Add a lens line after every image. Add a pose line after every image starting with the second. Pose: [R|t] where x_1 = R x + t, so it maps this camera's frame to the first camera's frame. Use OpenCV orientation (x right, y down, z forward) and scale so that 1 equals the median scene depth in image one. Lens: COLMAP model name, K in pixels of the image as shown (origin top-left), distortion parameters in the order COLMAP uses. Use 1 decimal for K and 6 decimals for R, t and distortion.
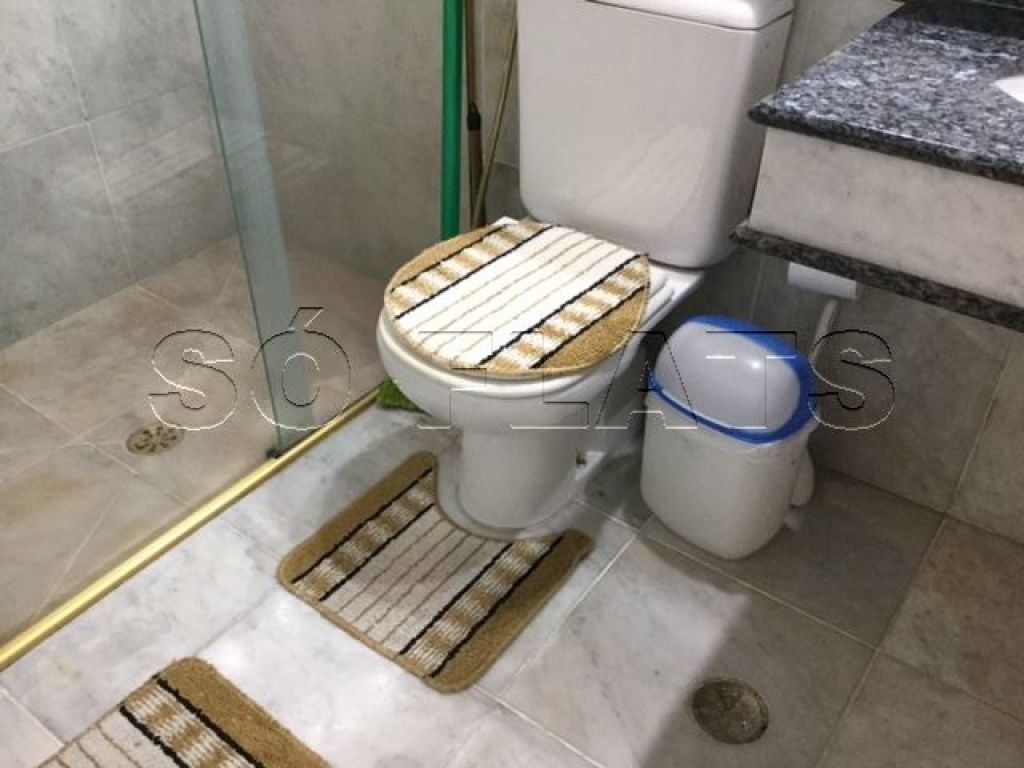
lens RADIAL K [[924.3, 0, 510.2], [0, 924.3, 384.2], [0, 0, 1]] dist [0.087549, -0.155048]
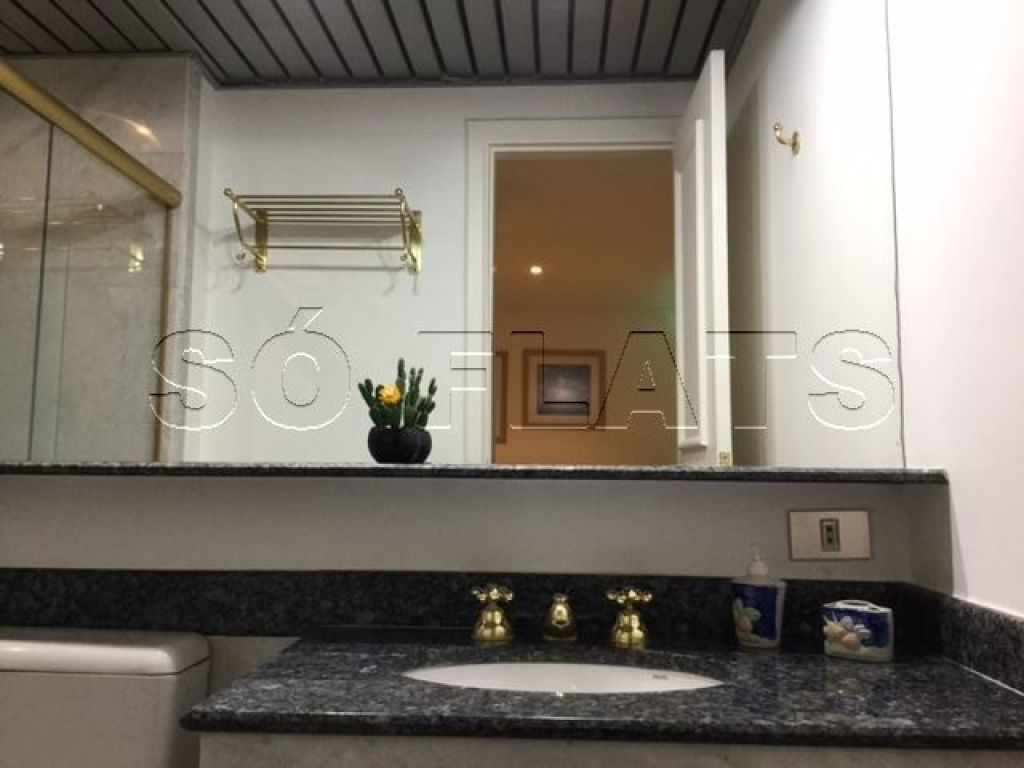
lens RADIAL K [[924.3, 0, 508.2], [0, 924.3, 385.7], [0, 0, 1]] dist [0.087549, -0.155048]
pose [[0.834102, 0.058119, 0.548540, -0.016276], [0.321600, 0.756697, -0.569195, 0.083896], [-0.448160, 0.651177, 0.612472, -0.009337]]
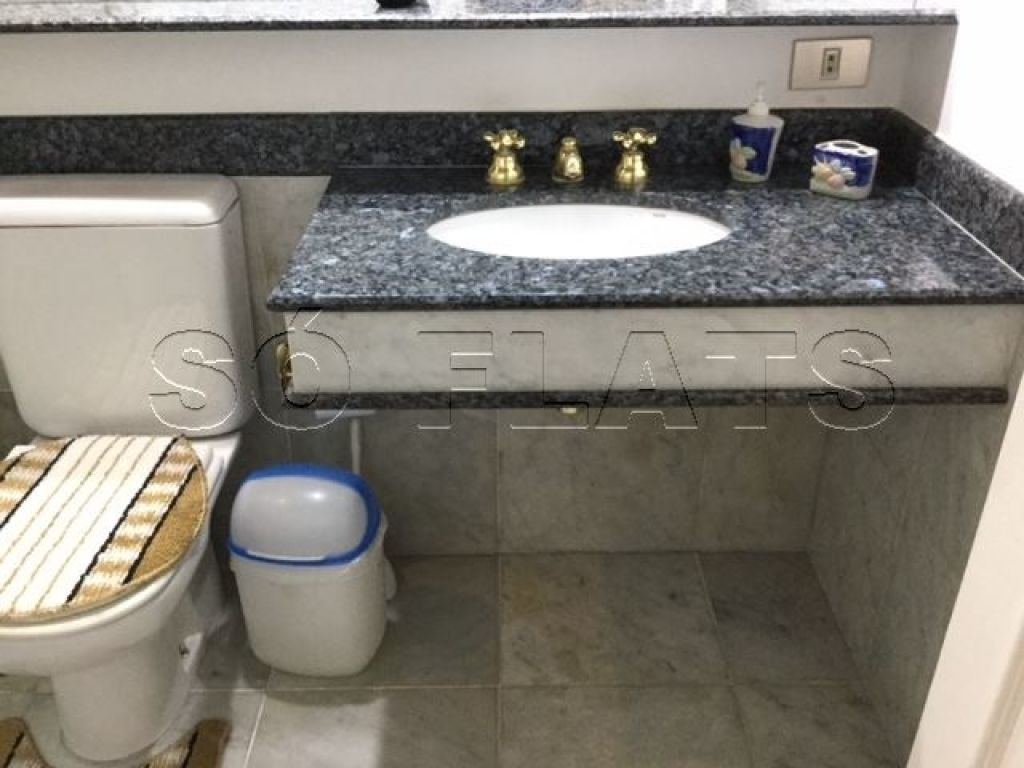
lens RADIAL K [[924.3, 0, 508.3], [0, 924.3, 382.1], [0, 0, 1]] dist [0.087549, -0.155048]
pose [[0.802136, -0.299842, 0.516404, -0.091349], [0.363752, 0.931177, -0.024347, -0.041149], [-0.473563, 0.207373, 0.855999, -0.088995]]
